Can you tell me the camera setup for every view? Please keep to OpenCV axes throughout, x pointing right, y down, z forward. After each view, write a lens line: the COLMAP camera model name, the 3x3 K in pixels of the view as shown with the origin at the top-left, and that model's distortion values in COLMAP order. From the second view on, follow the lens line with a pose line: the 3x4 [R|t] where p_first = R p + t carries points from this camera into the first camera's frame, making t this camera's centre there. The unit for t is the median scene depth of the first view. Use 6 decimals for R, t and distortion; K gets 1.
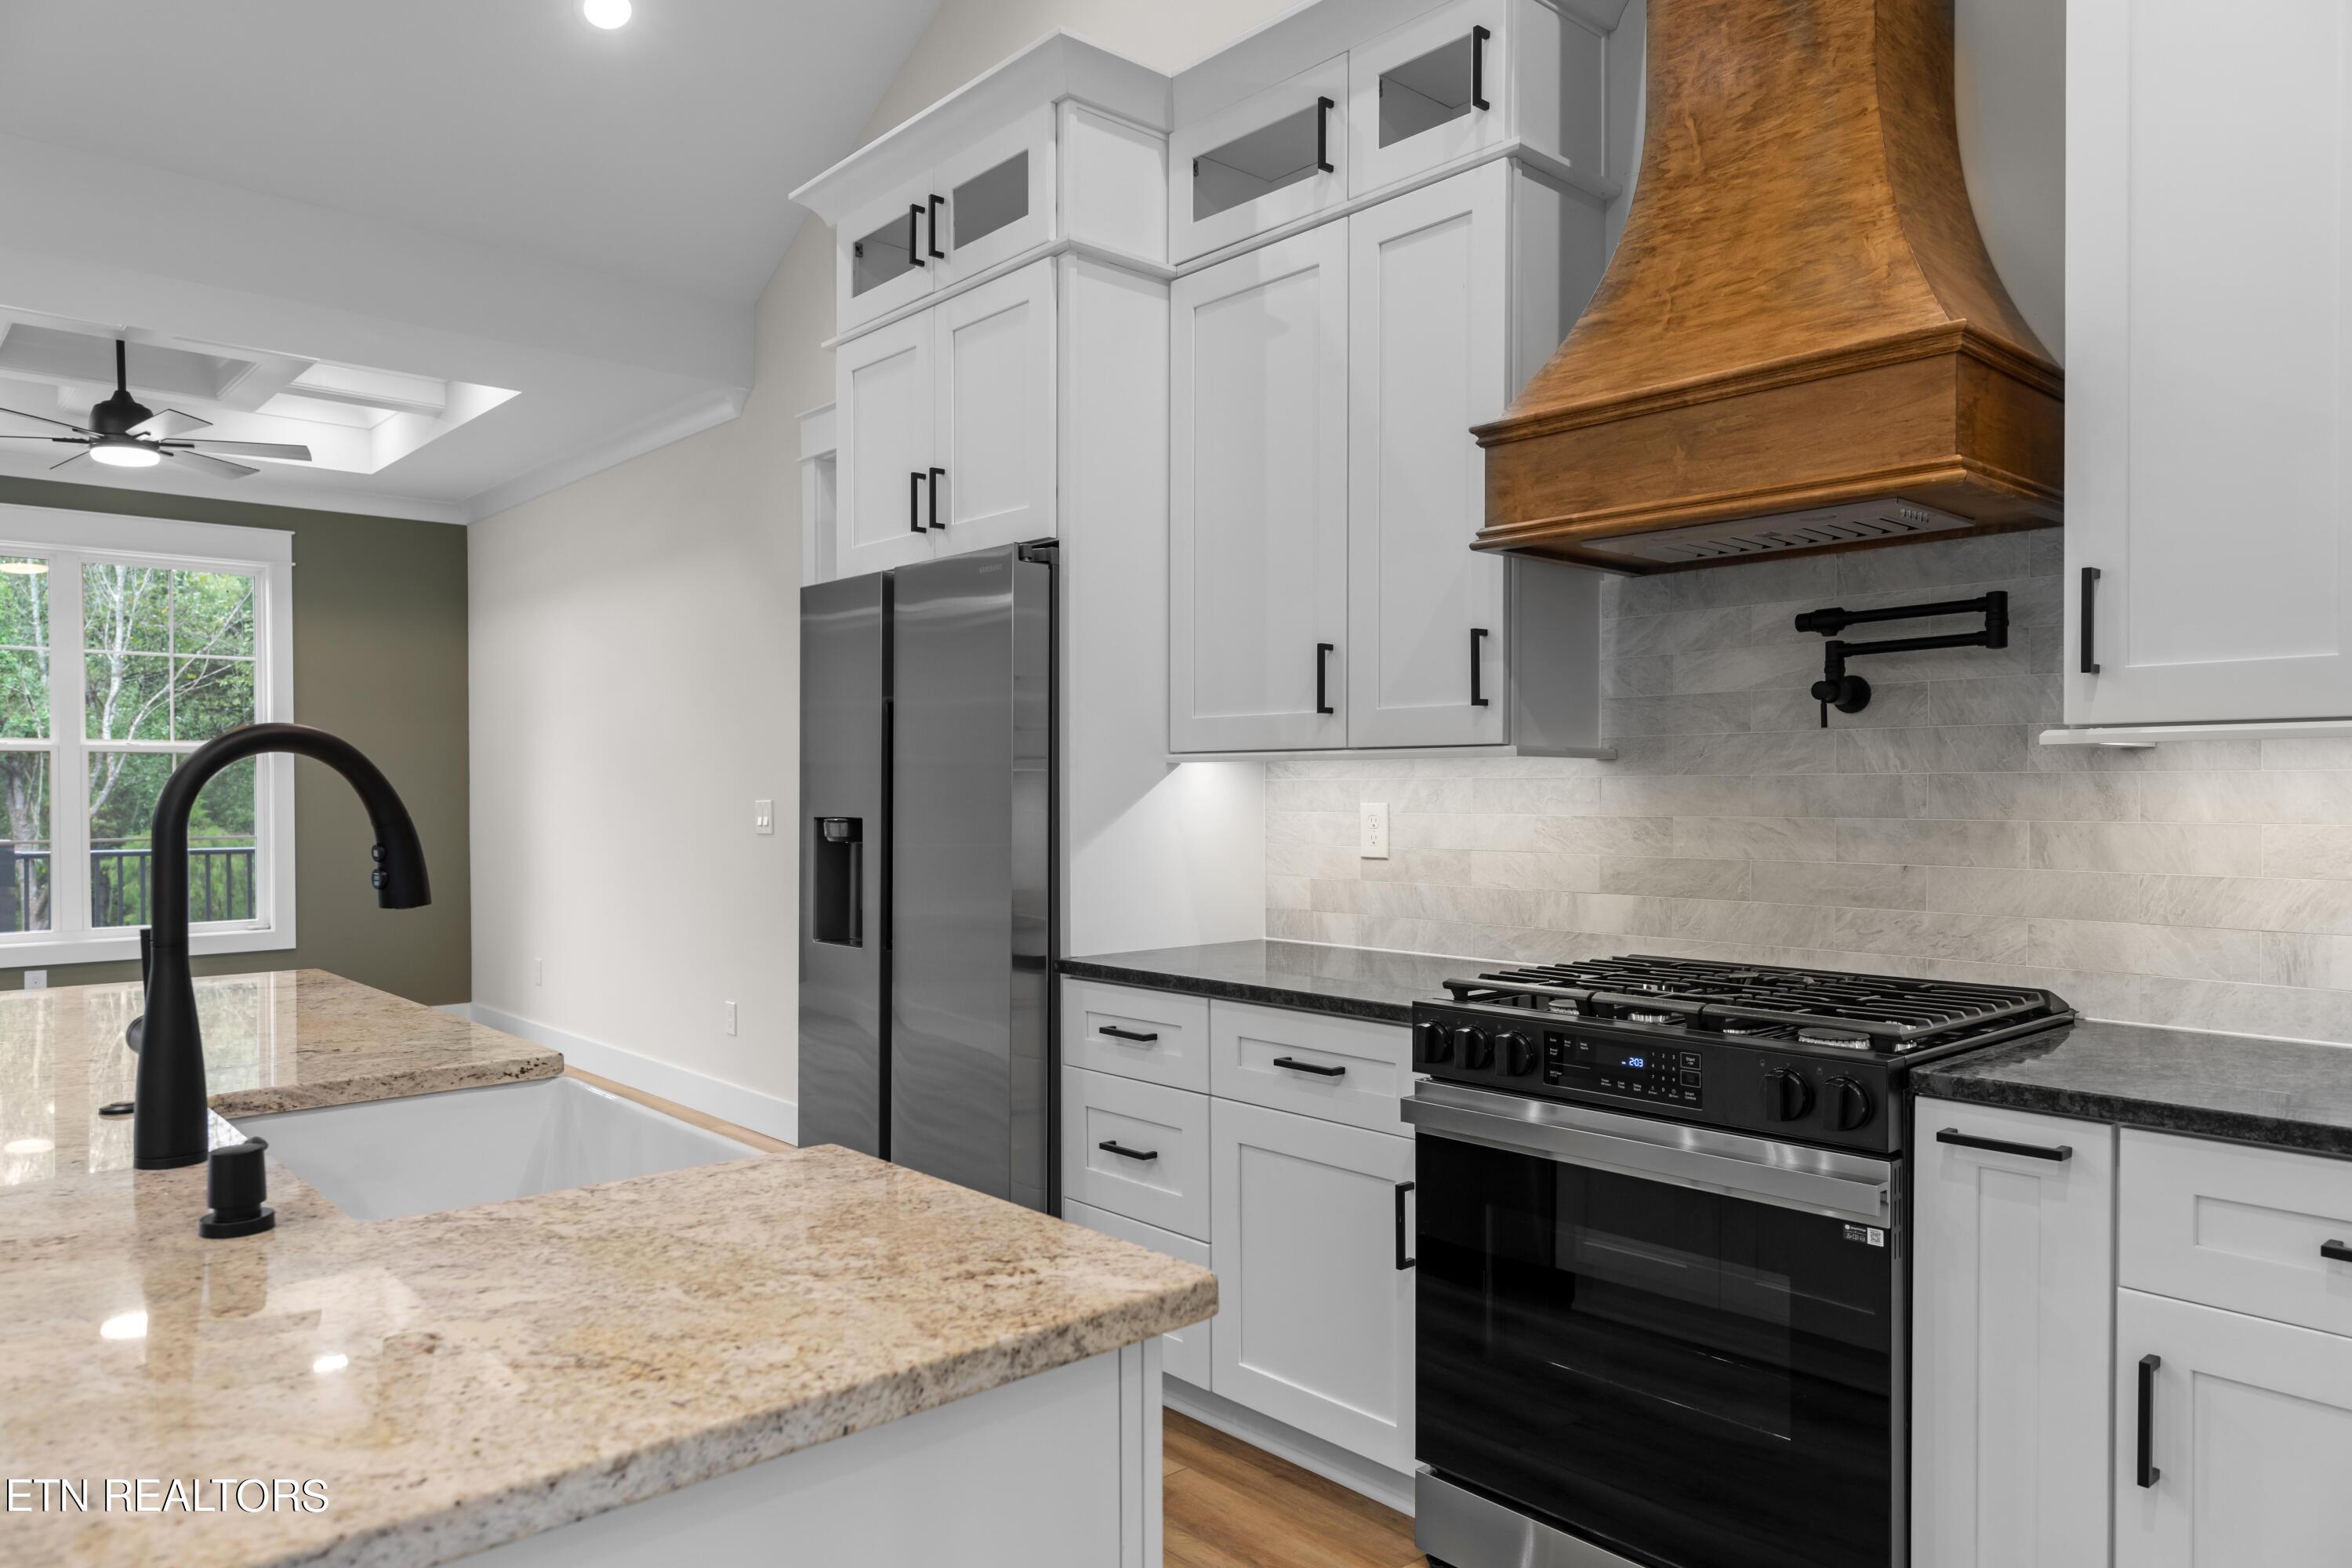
lens RADIAL K [[1528.1, 0, 1171.0], [0, 1528.1, 806.3], [0, 0, 1]] dist [0.005306, 0.001176]
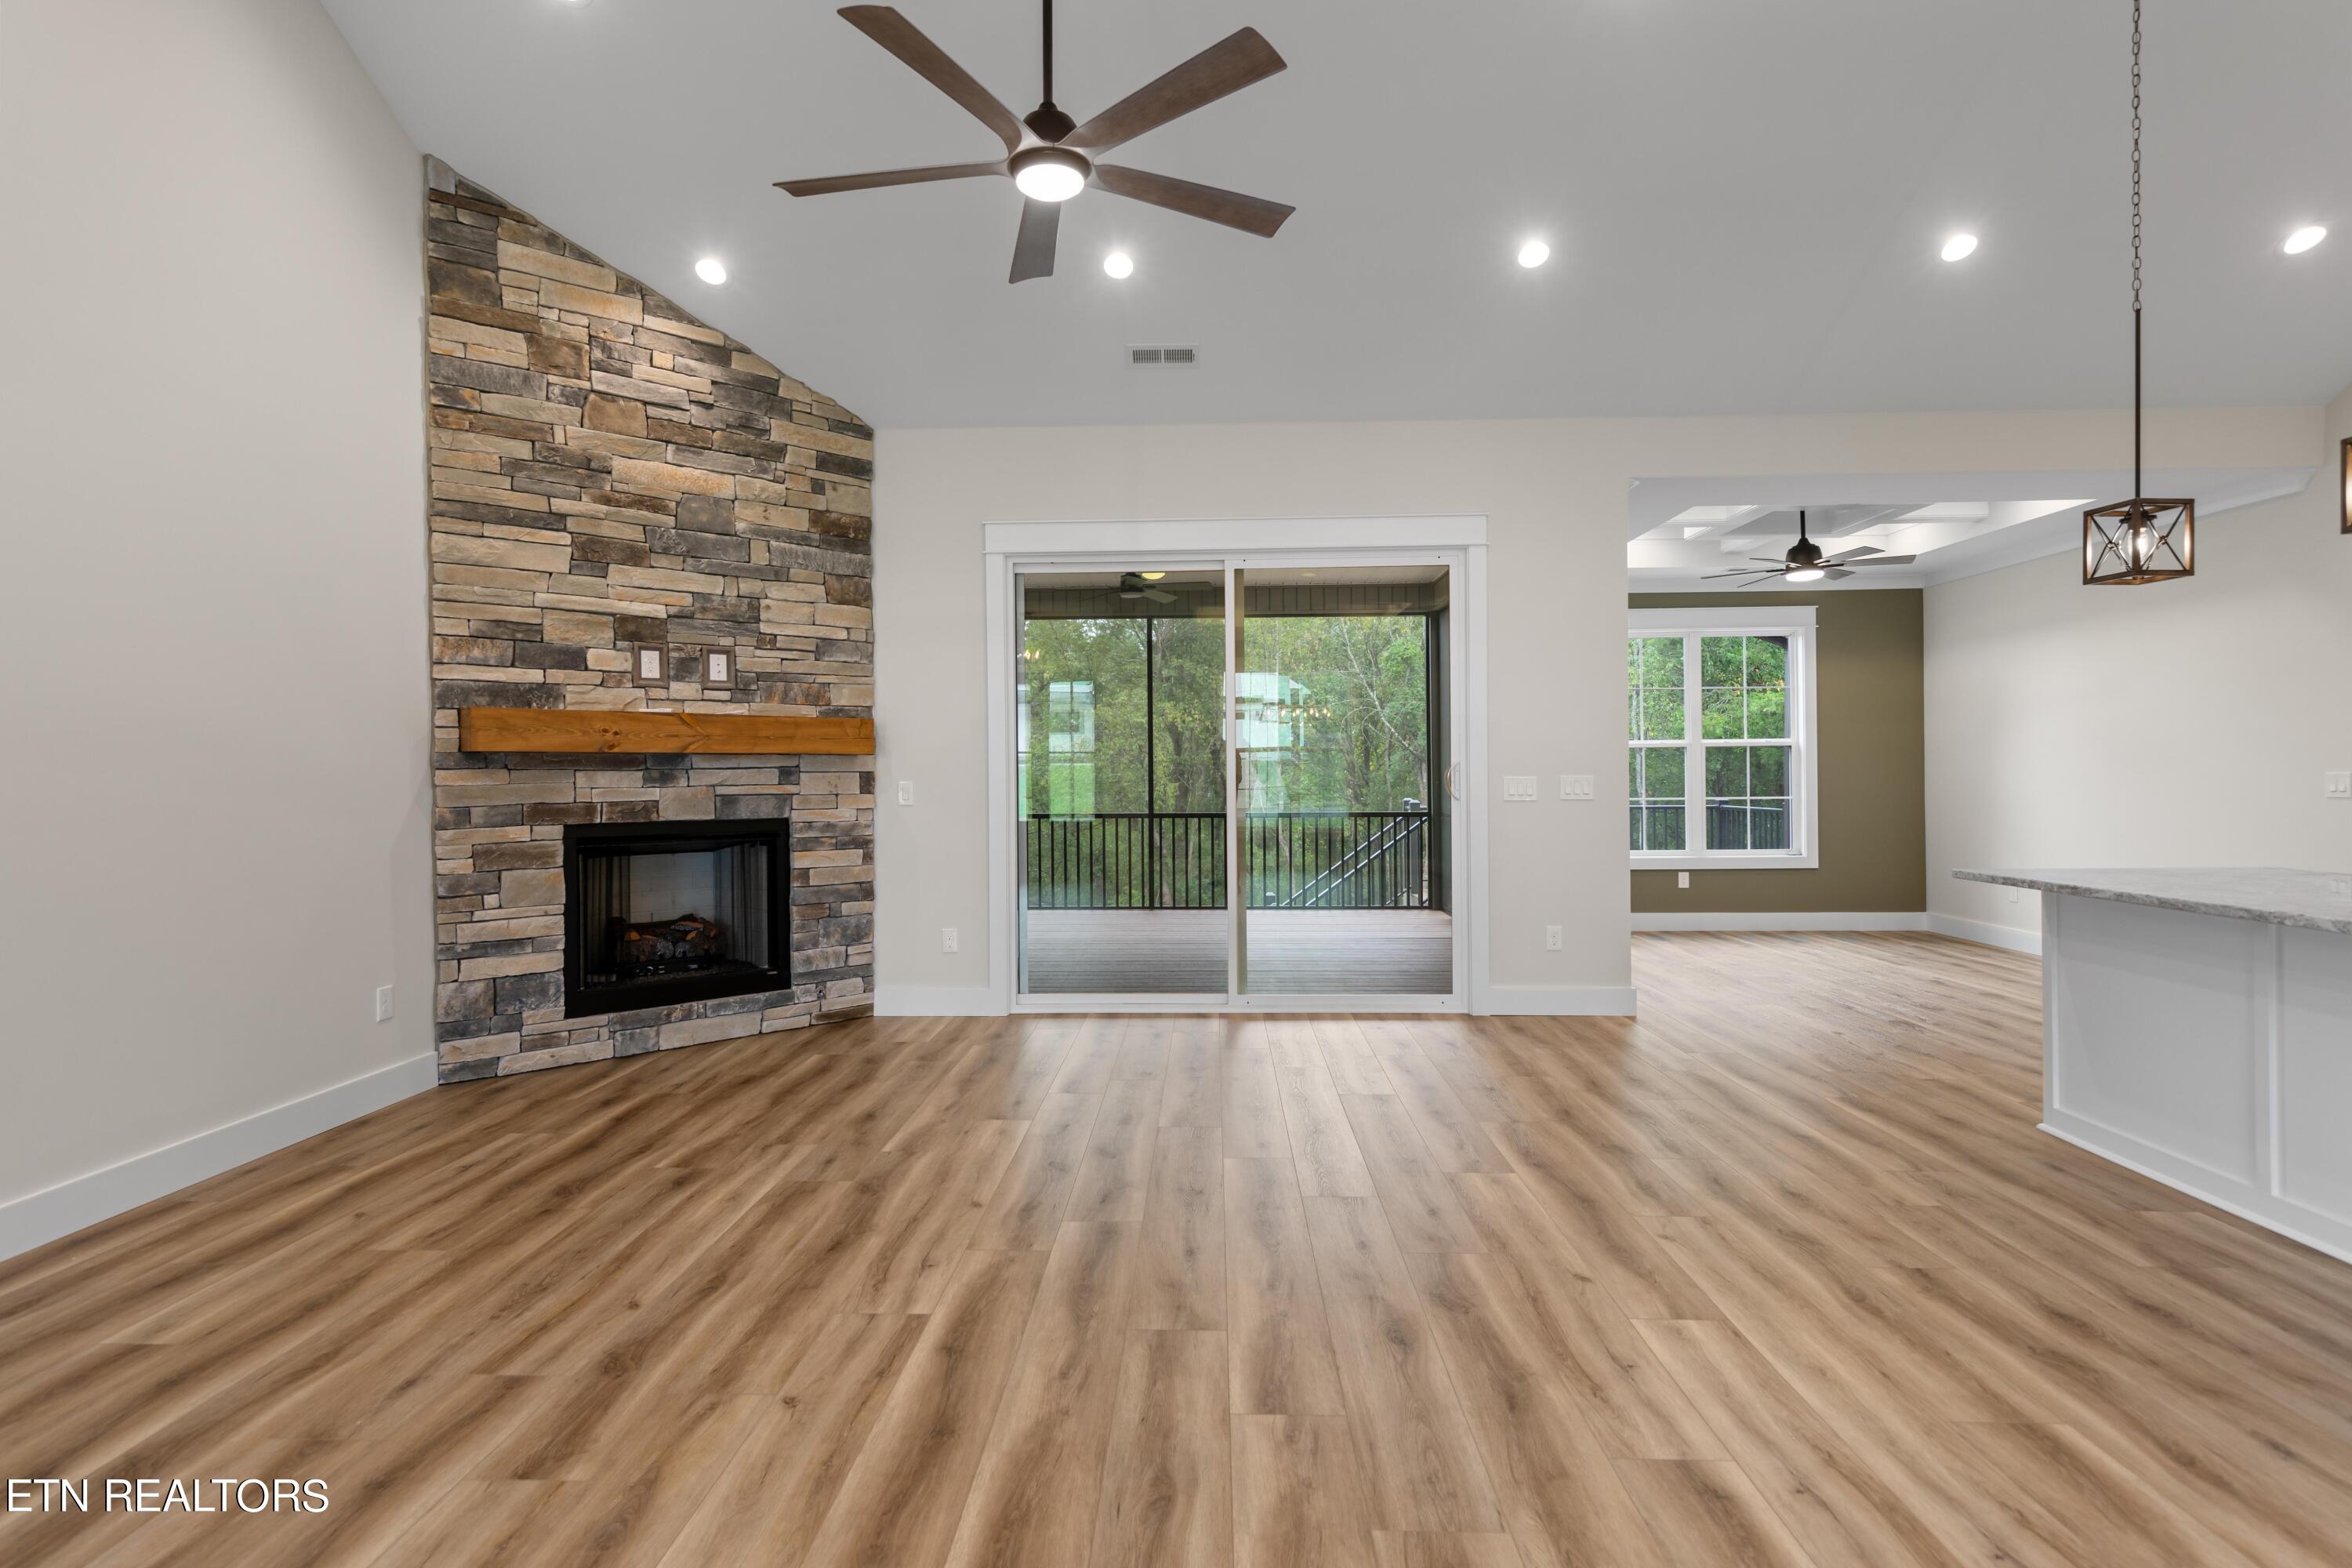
lens RADIAL K [[1162.4, 0, 1170.2], [0, 1162.4, 773.5], [0, 0, 1]] dist [0.006792, -0.000372]
pose [[0.719838, -0.004717, -0.694126, -0.616789], [0.000191, 0.999978, -0.006598, 0.007775], [0.694142, 0.004616, 0.719823, -0.961738]]
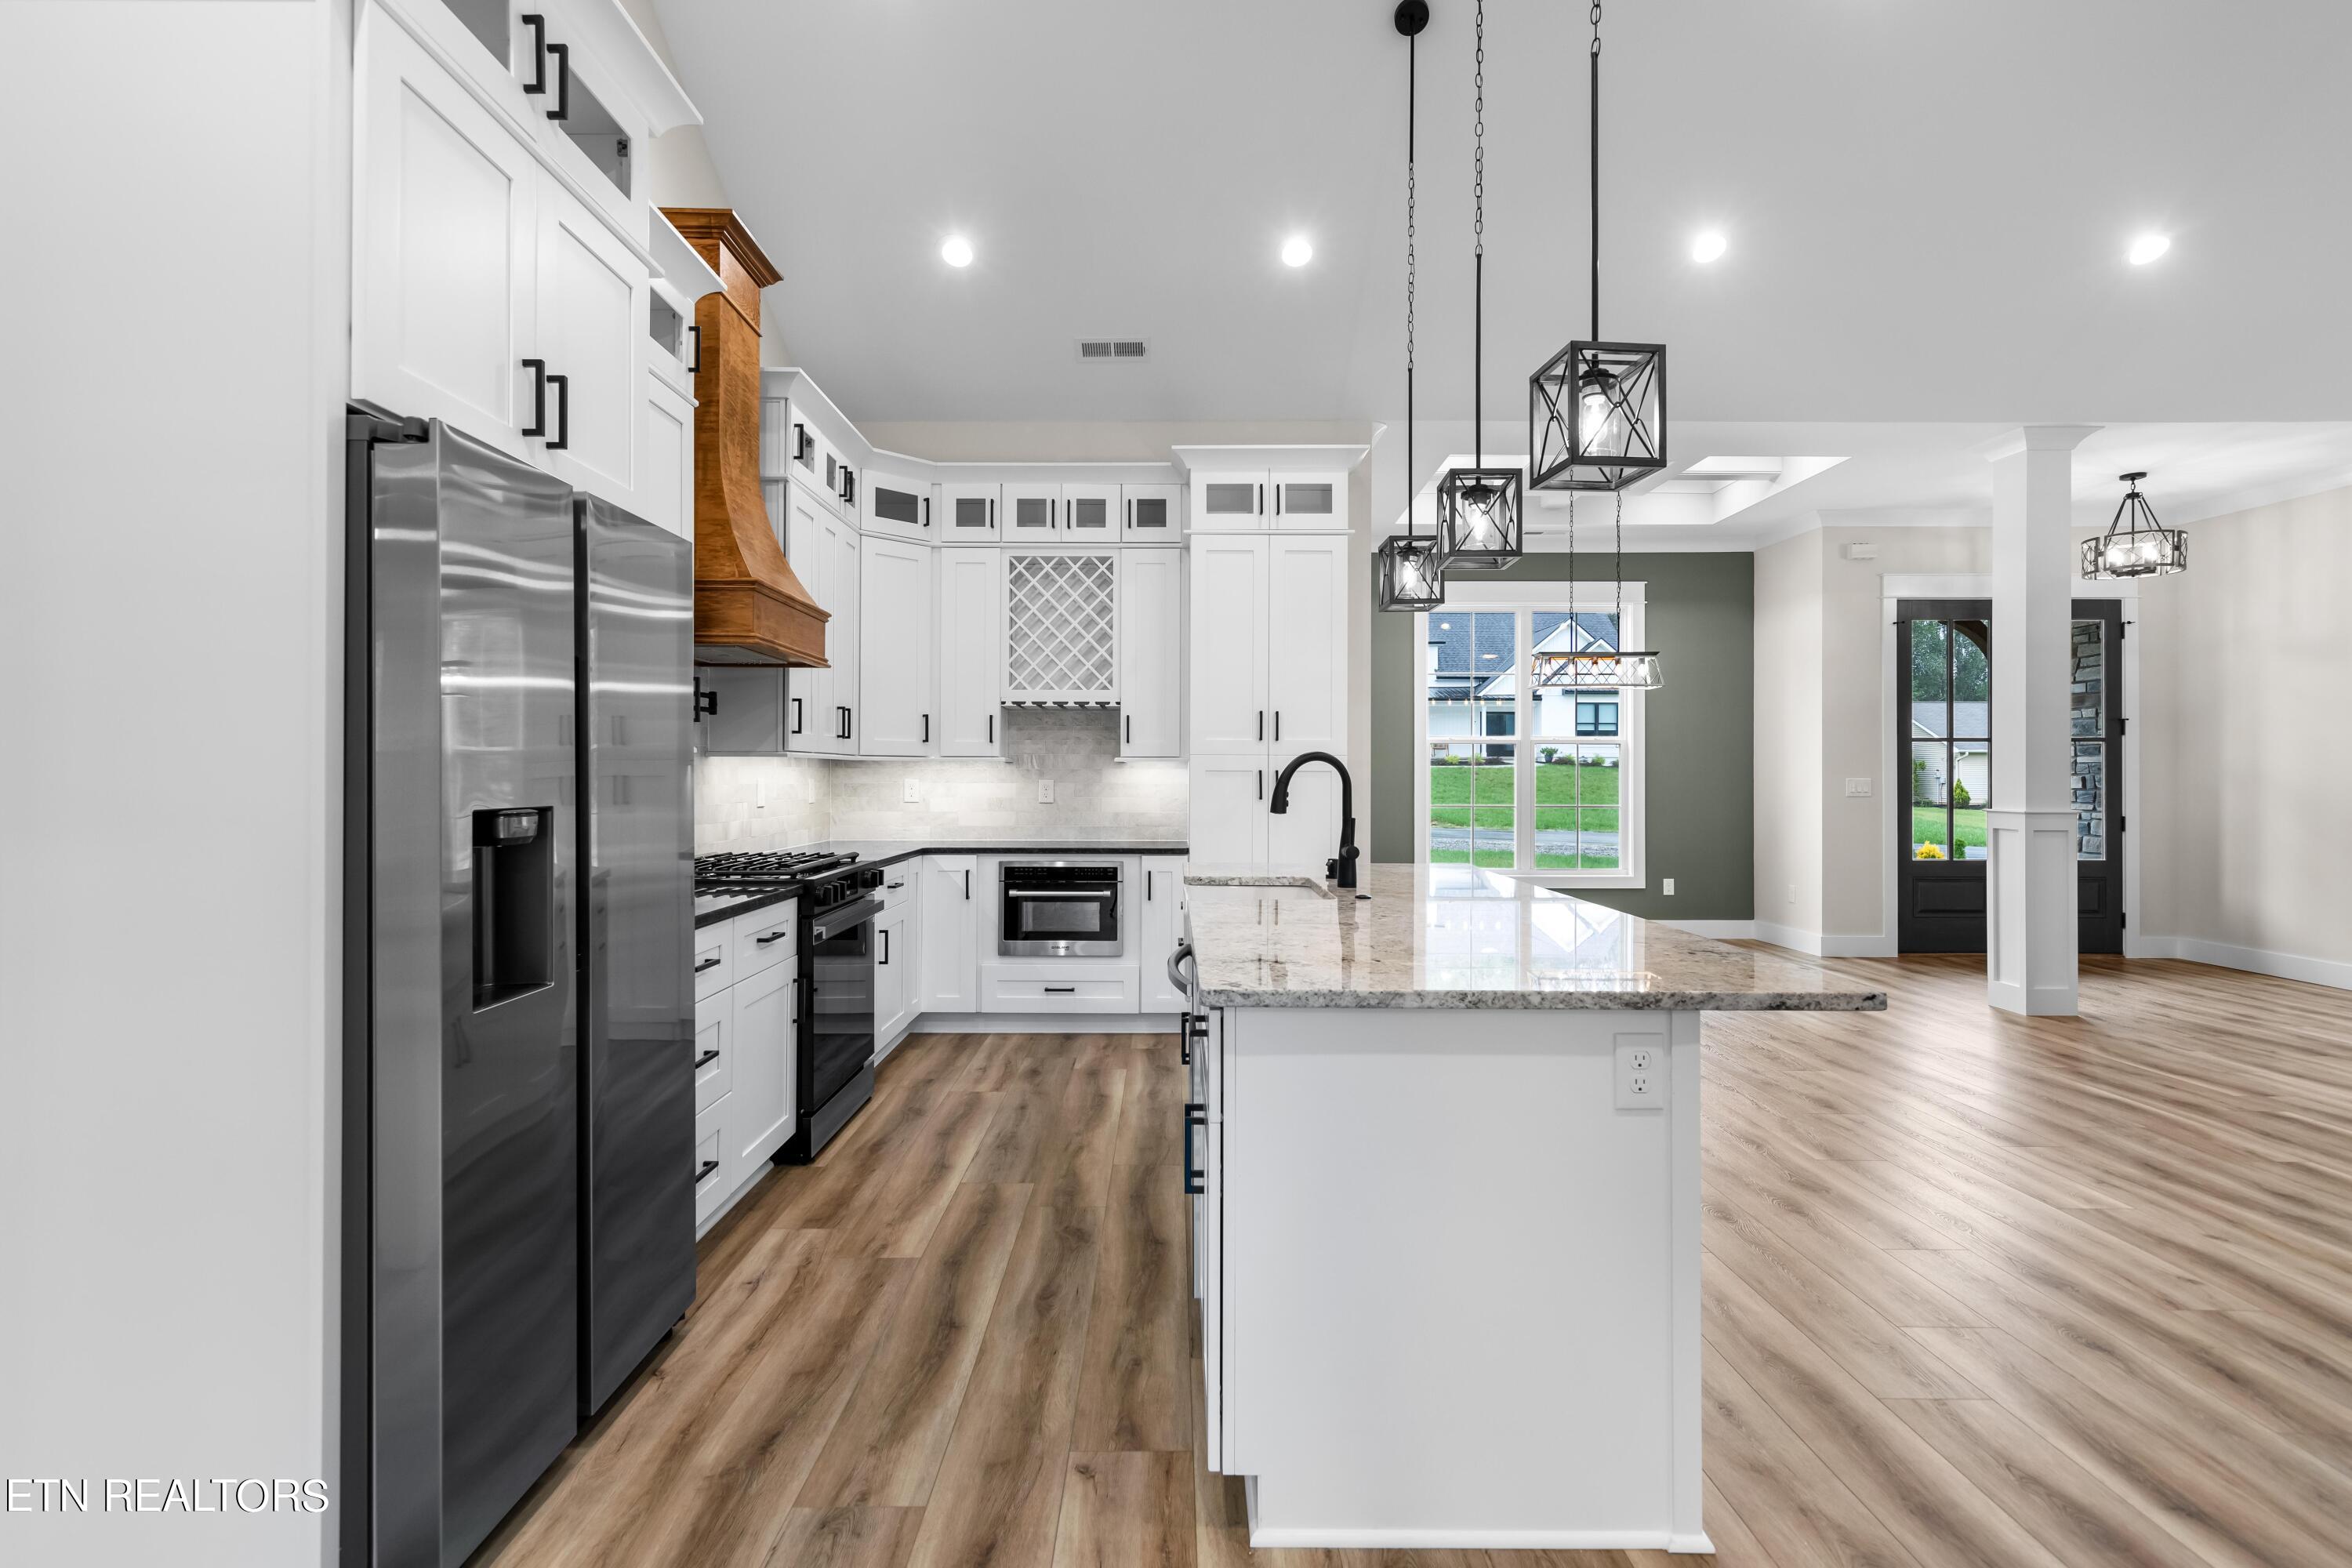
lens RADIAL K [[1123.8, 0, 1164.8], [0, 1123.8, 771.4], [0, 0, 1]] dist [0.006143, 0.000290]
pose [[-0.739581, 0.001114, 0.673067, -1.077064], [0.004140, 0.999987, 0.002894, -0.013339], [-0.673055, 0.004927, -0.739576, 1.651796]]
